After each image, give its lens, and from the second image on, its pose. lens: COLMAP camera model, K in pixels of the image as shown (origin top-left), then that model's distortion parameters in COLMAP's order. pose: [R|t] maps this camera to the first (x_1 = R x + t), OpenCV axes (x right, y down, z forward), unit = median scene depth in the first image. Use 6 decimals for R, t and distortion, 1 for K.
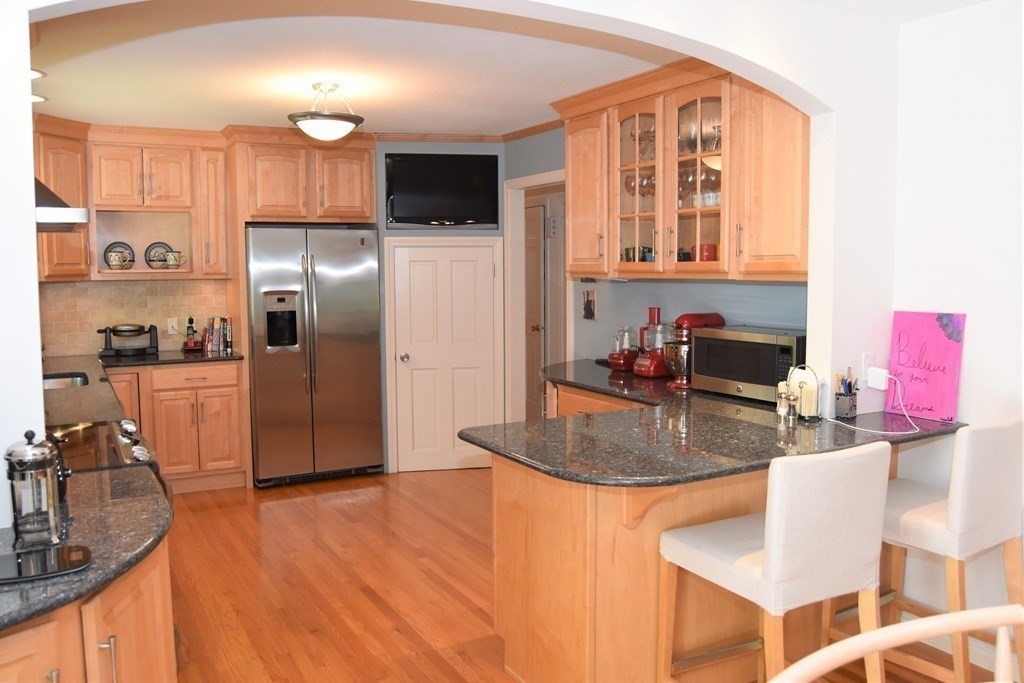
lens RADIAL K [[819.5, 0, 514.8], [0, 819.5, 339.5], [0, 0, 1]] dist [-0.084293, 0.007652]
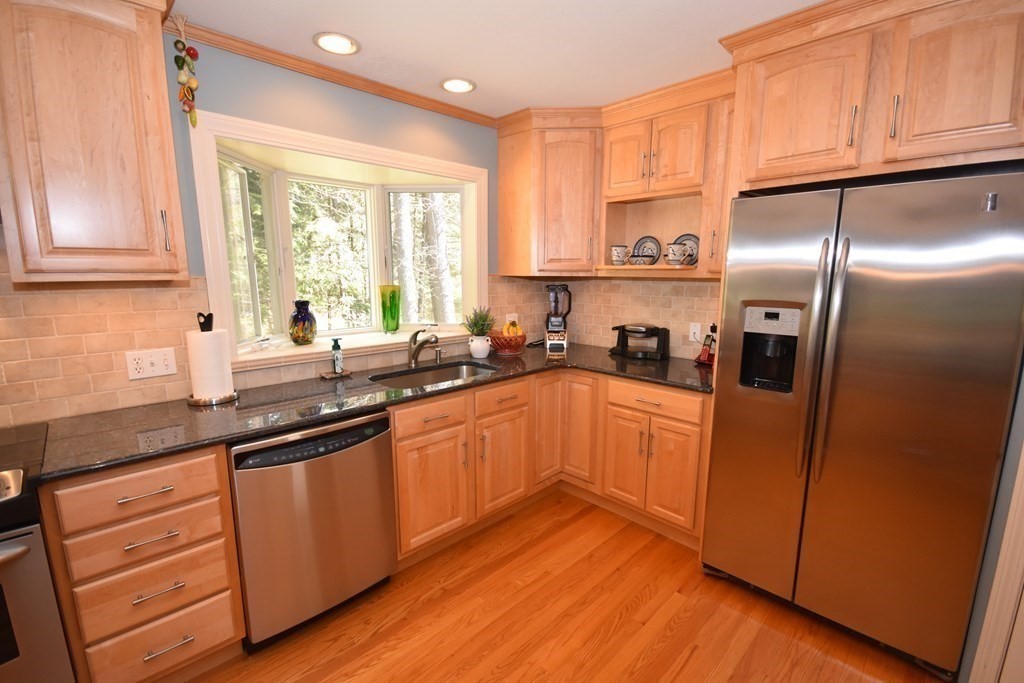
lens RADIAL K [[453.1, 0, 510.9], [0, 453.1, 350.1], [0, 0, 1]] dist [-0.002450, -0.004996]
pose [[0.240600, 0.171148, -0.955416, -0.003866], [-0.083089, 0.984350, 0.155407, -0.060338], [0.967061, 0.041993, 0.251055, 0.731905]]
